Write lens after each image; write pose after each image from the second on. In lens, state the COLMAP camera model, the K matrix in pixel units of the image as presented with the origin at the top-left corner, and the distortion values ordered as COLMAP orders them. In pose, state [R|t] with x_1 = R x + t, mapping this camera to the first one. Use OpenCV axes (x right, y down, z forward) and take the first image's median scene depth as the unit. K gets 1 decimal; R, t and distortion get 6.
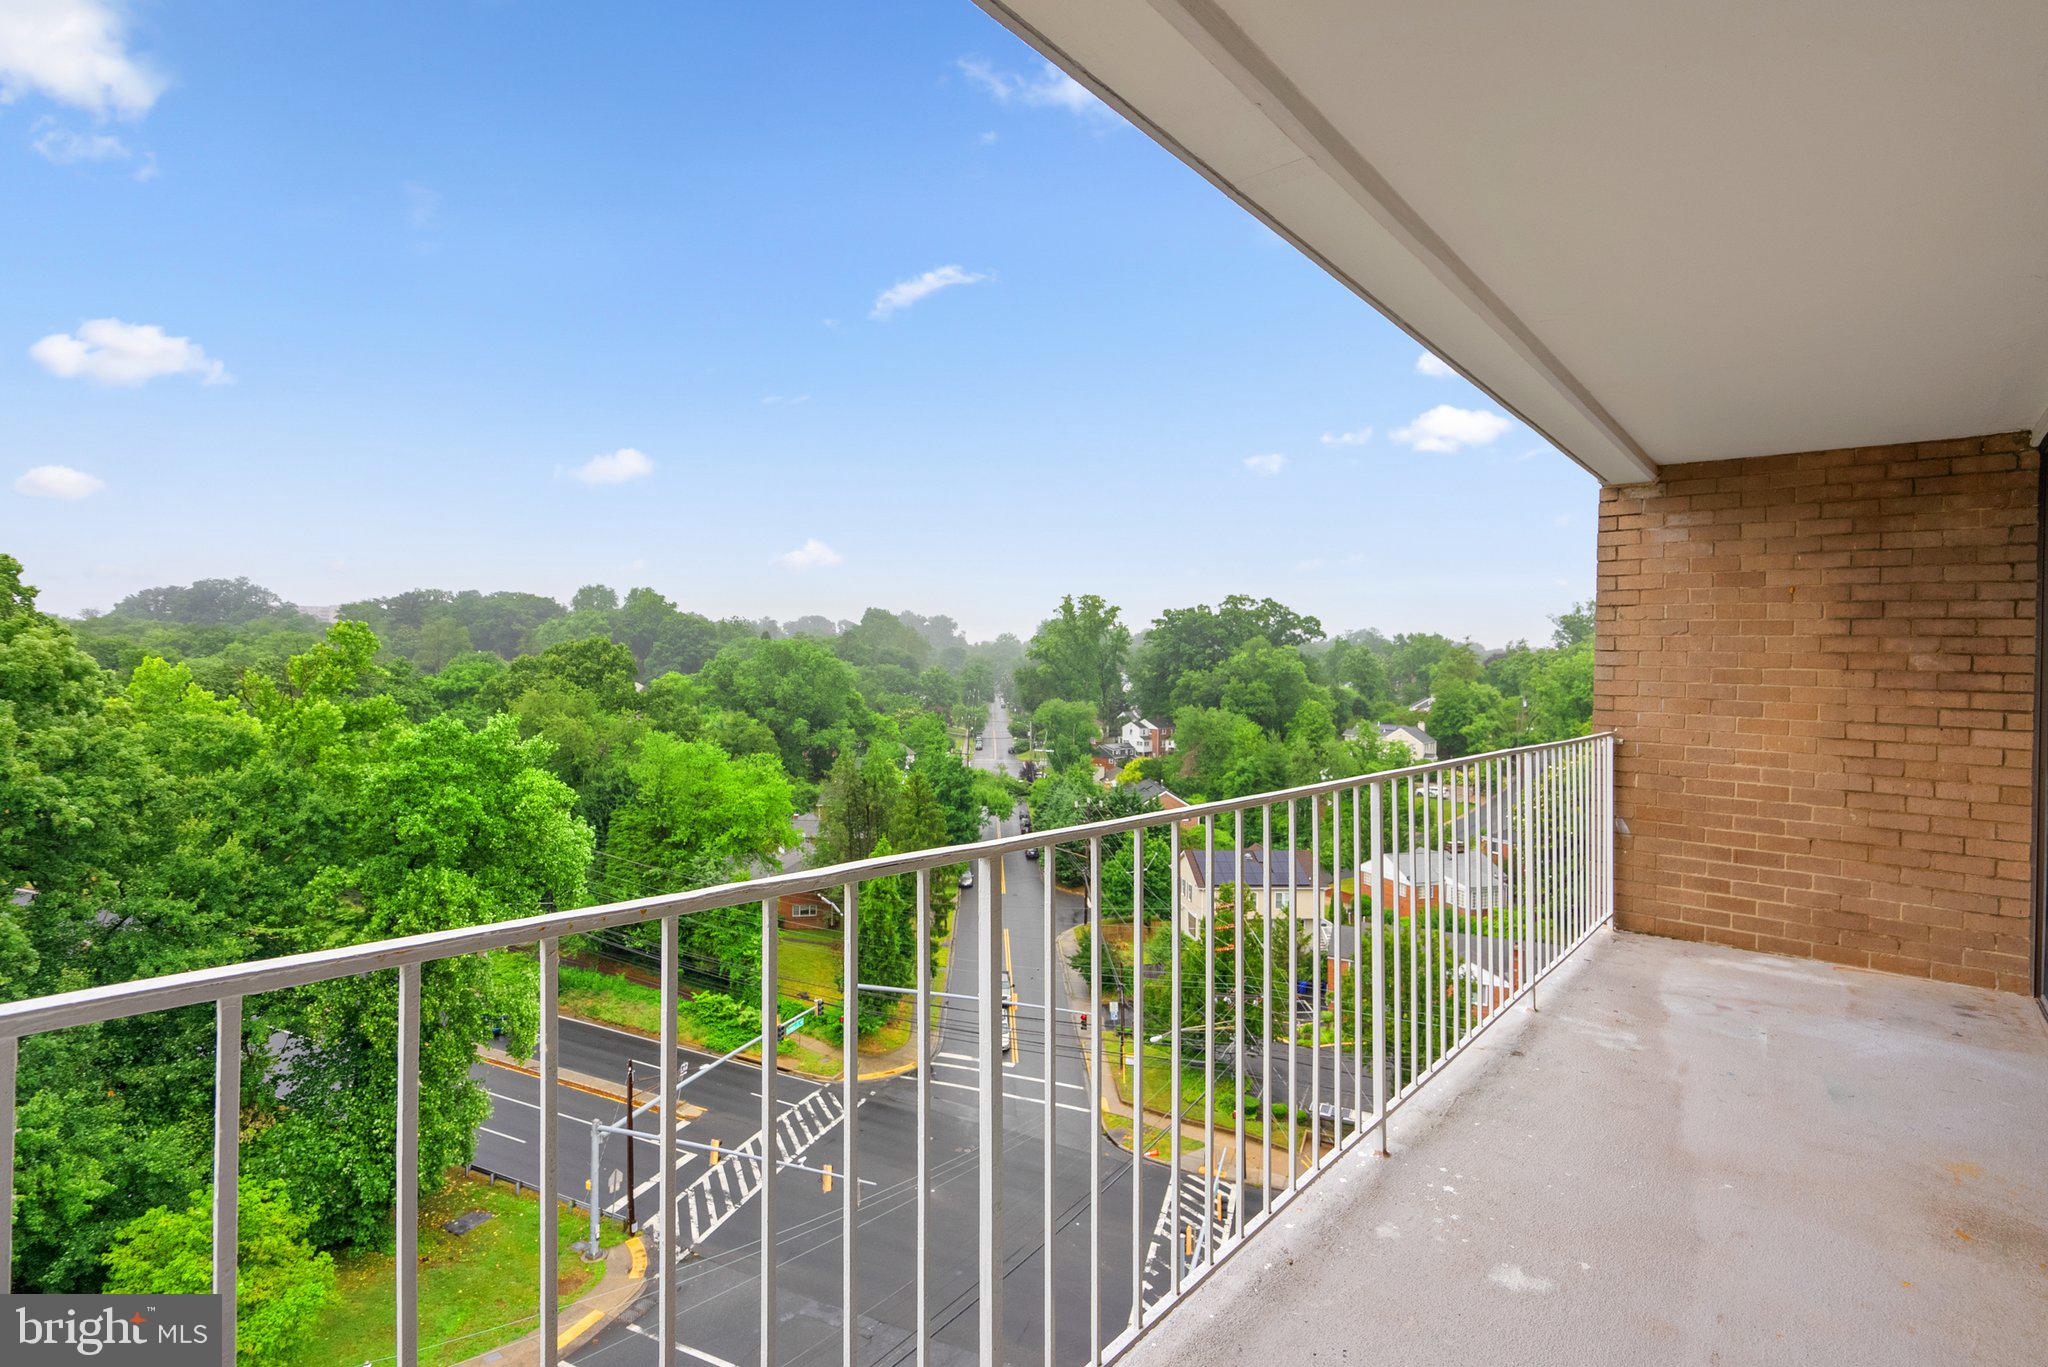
lens RADIAL K [[945.5, 0, 1013.9], [0, 945.5, 697.2], [0, 0, 1]] dist [-0.010029, 0.002997]
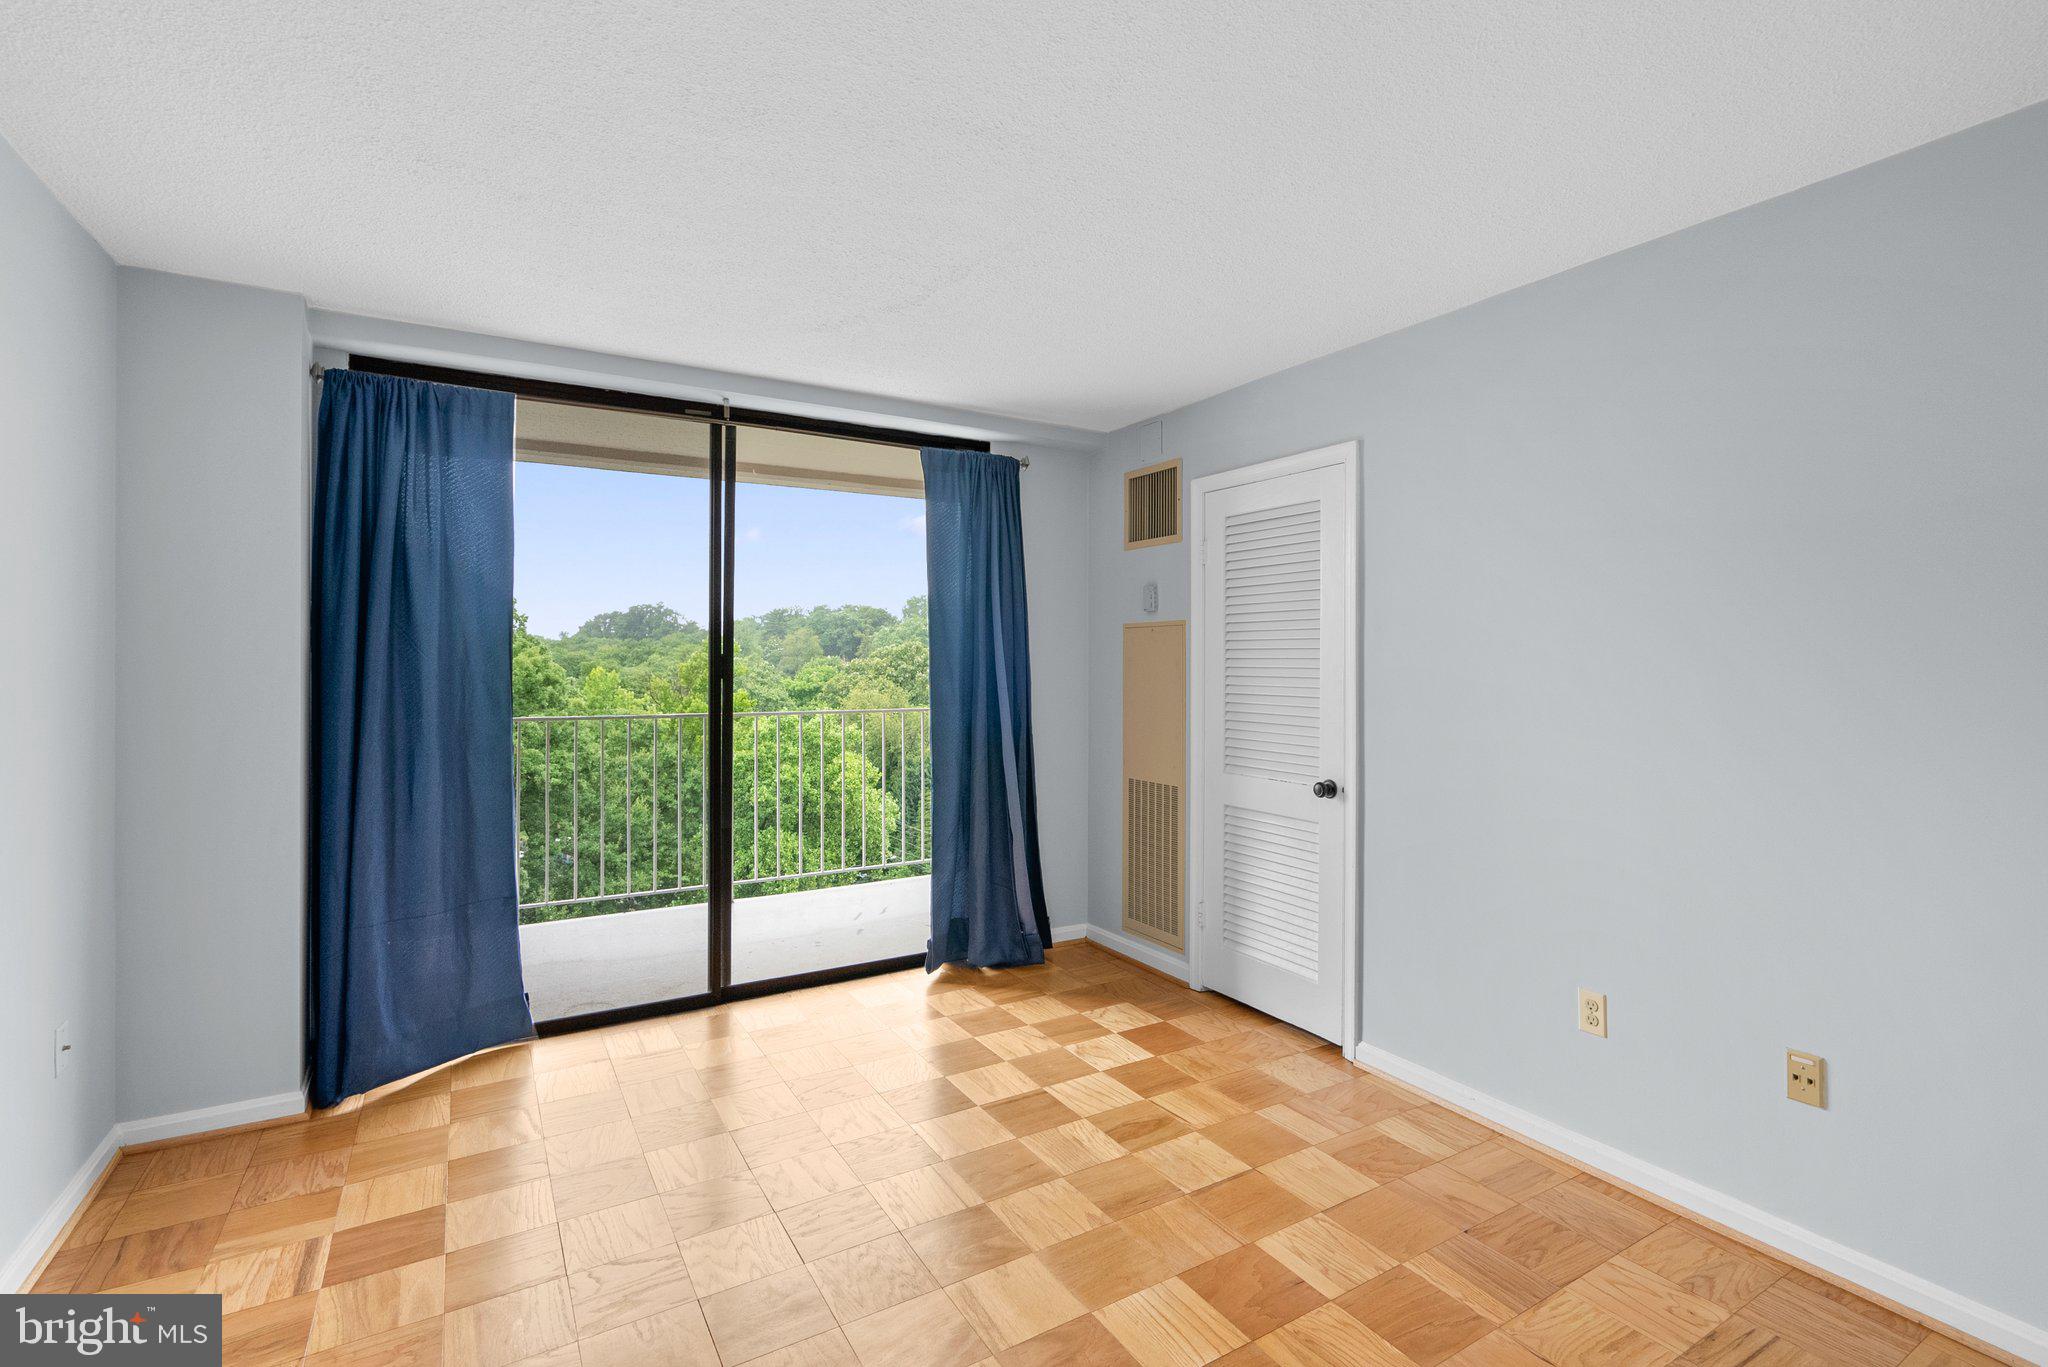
lens RADIAL K [[945.5, 0, 1026.7], [0, 945.5, 662.3], [0, 0, 1]] dist [-0.010029, 0.002997]
pose [[0.948536, -0.023111, -0.315824, 0.074105], [0.013132, 0.999346, -0.033689, 0.002636], [0.316396, 0.027808, 0.948220, -0.069944]]
